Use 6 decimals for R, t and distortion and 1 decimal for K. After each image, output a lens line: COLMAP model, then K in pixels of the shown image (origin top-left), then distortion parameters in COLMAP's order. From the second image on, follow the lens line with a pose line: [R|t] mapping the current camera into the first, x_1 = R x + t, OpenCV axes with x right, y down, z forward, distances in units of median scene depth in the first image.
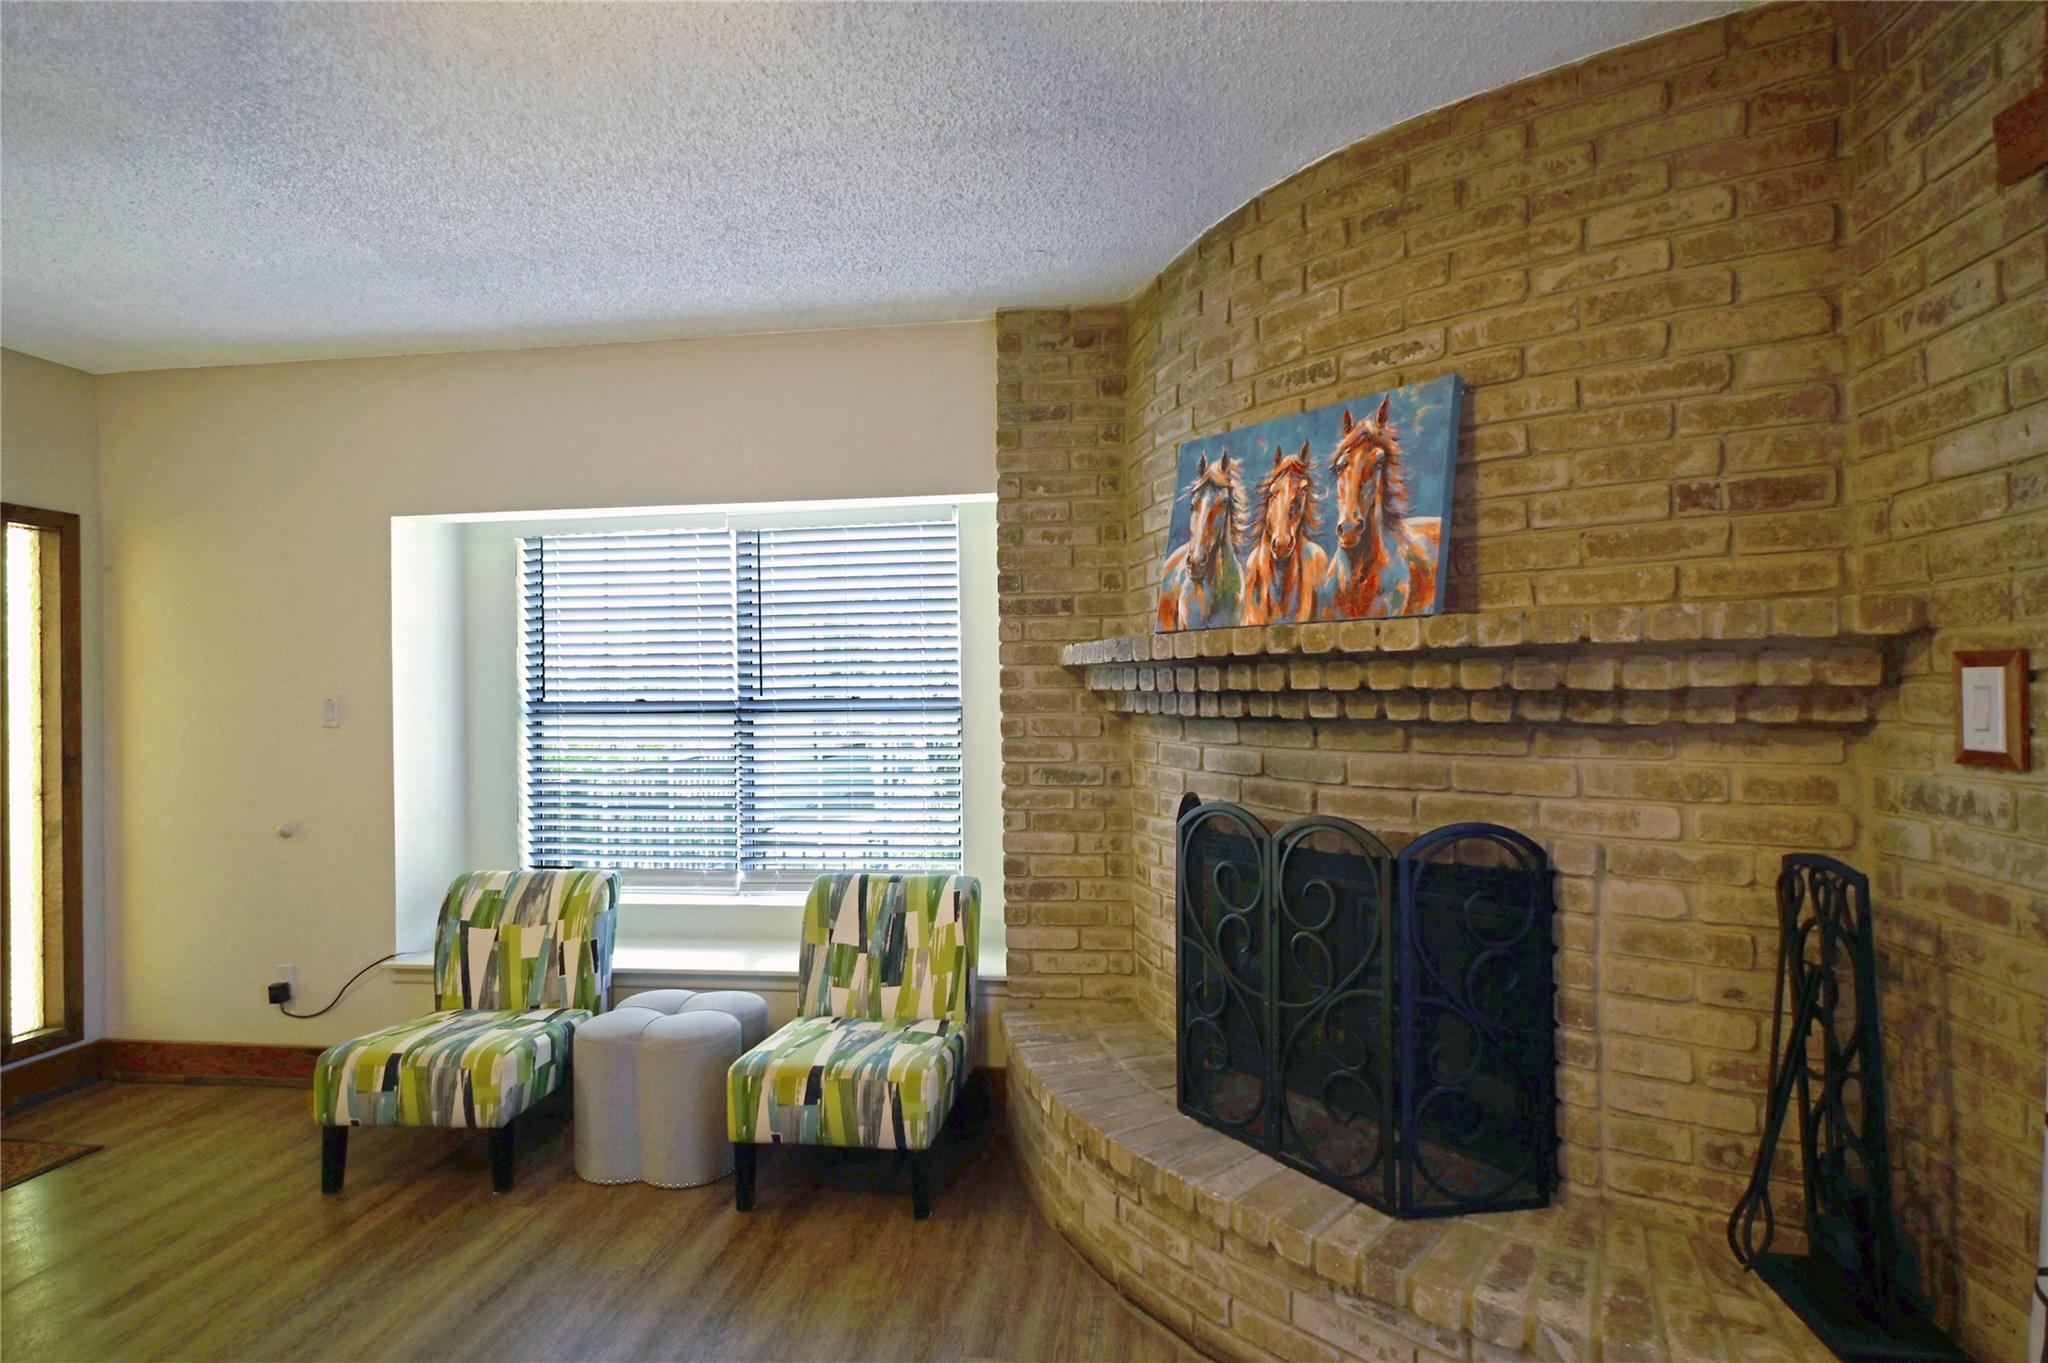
lens RADIAL K [[1029.6, 0, 1025.2], [0, 1029.6, 689.0], [0, 0, 1]] dist [0.000369, 0.000372]
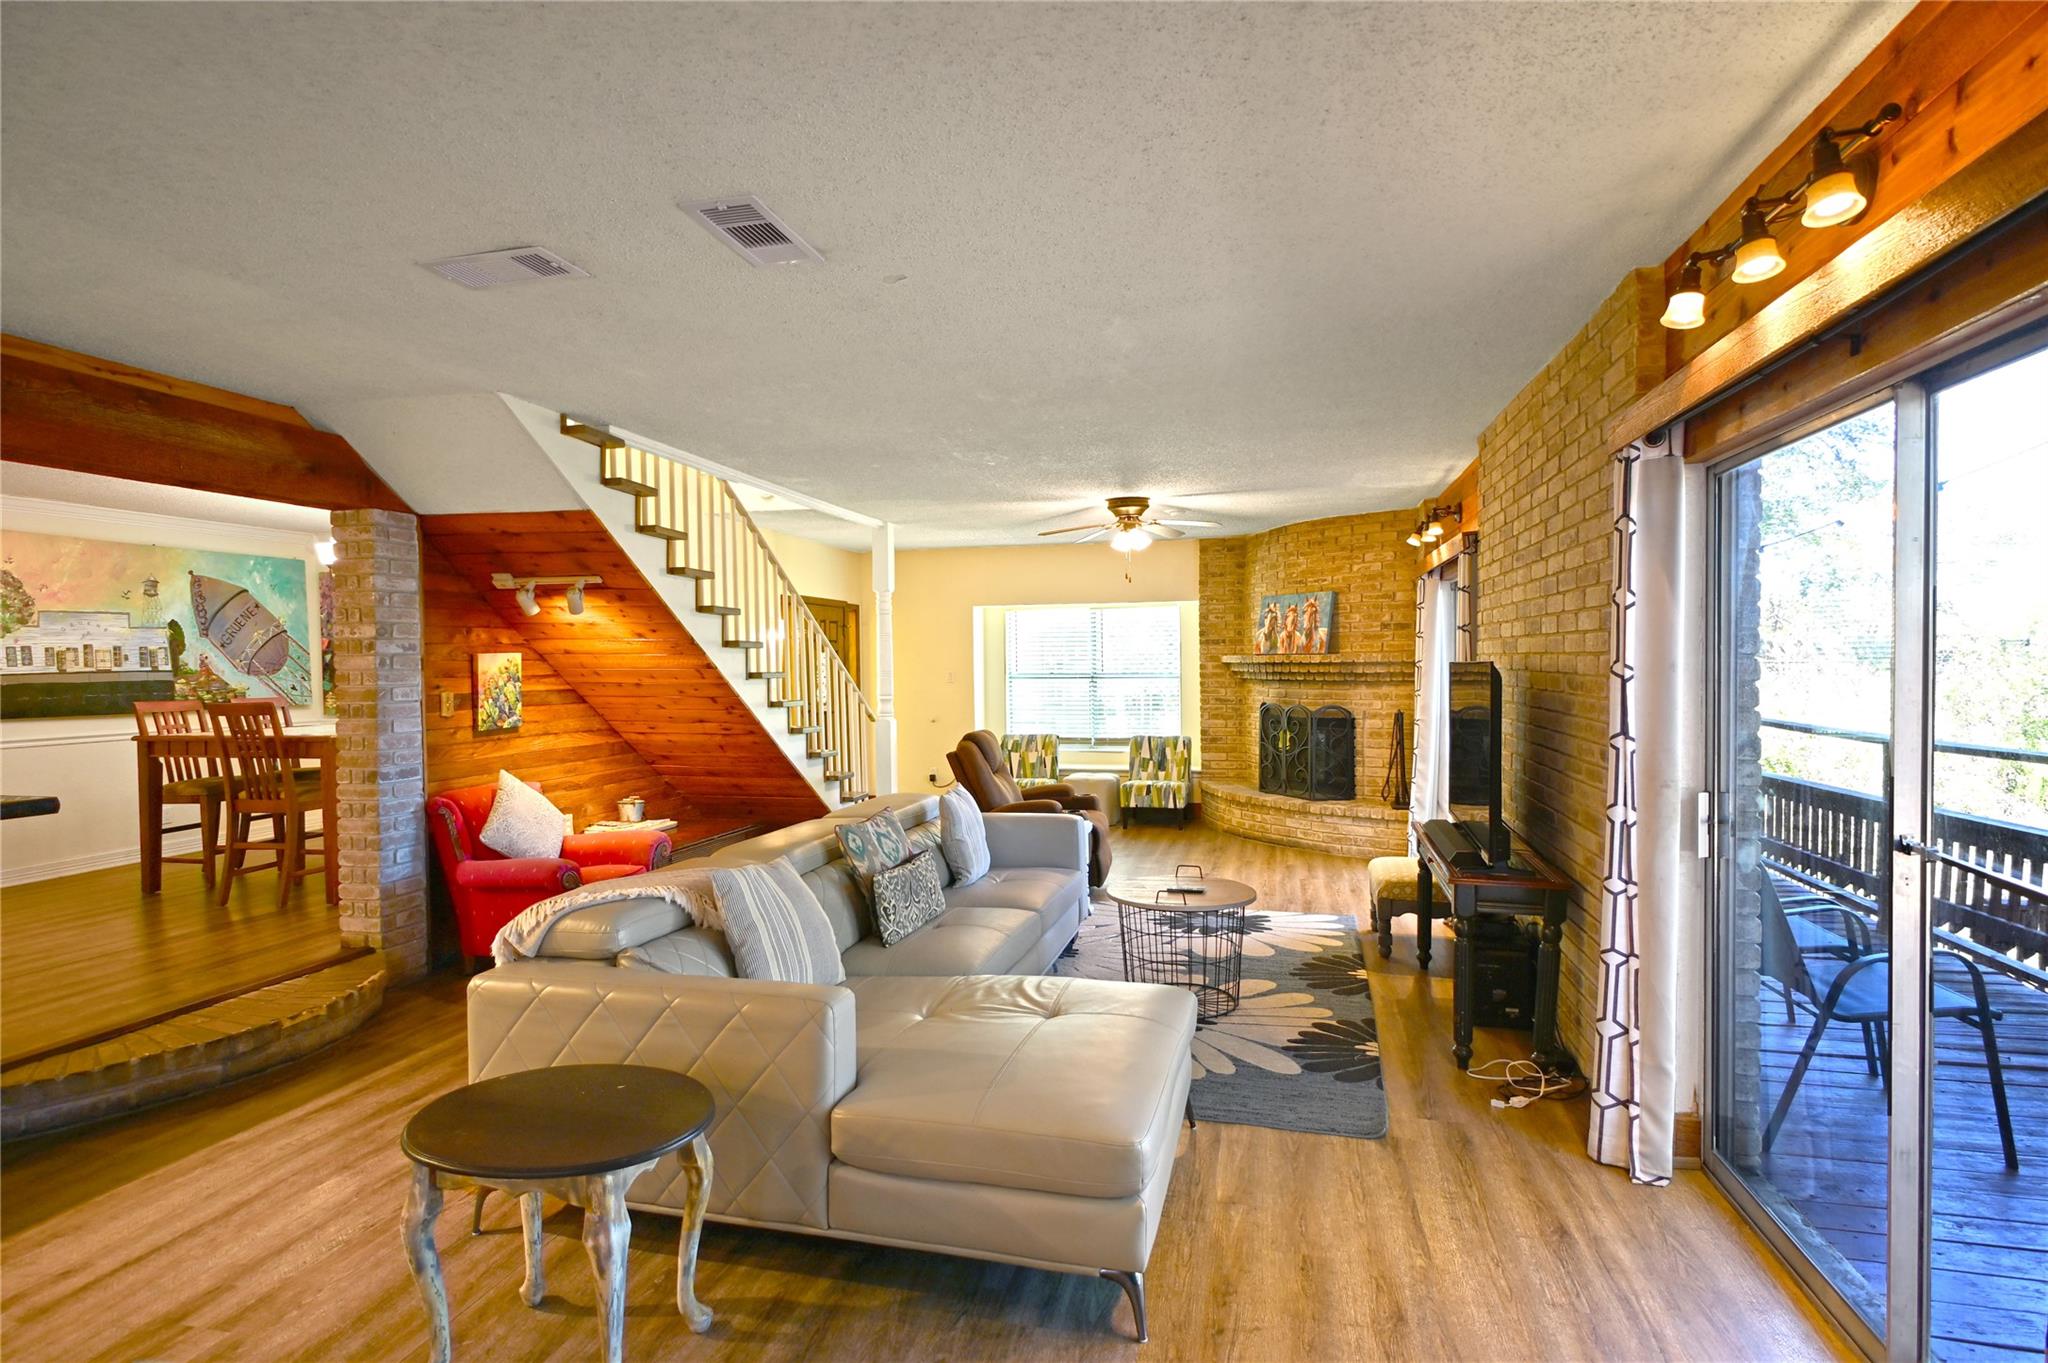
lens RADIAL K [[1029.6, 0, 1026.2], [0, 1029.6, 678.6], [0, 0, 1]] dist [0.000369, 0.000372]
pose [[0.994846, 0.005463, -0.101246, -0.264350], [-0.003597, 0.999821, 0.018597, -0.034648], [0.101329, -0.018137, 0.994688, -2.350452]]
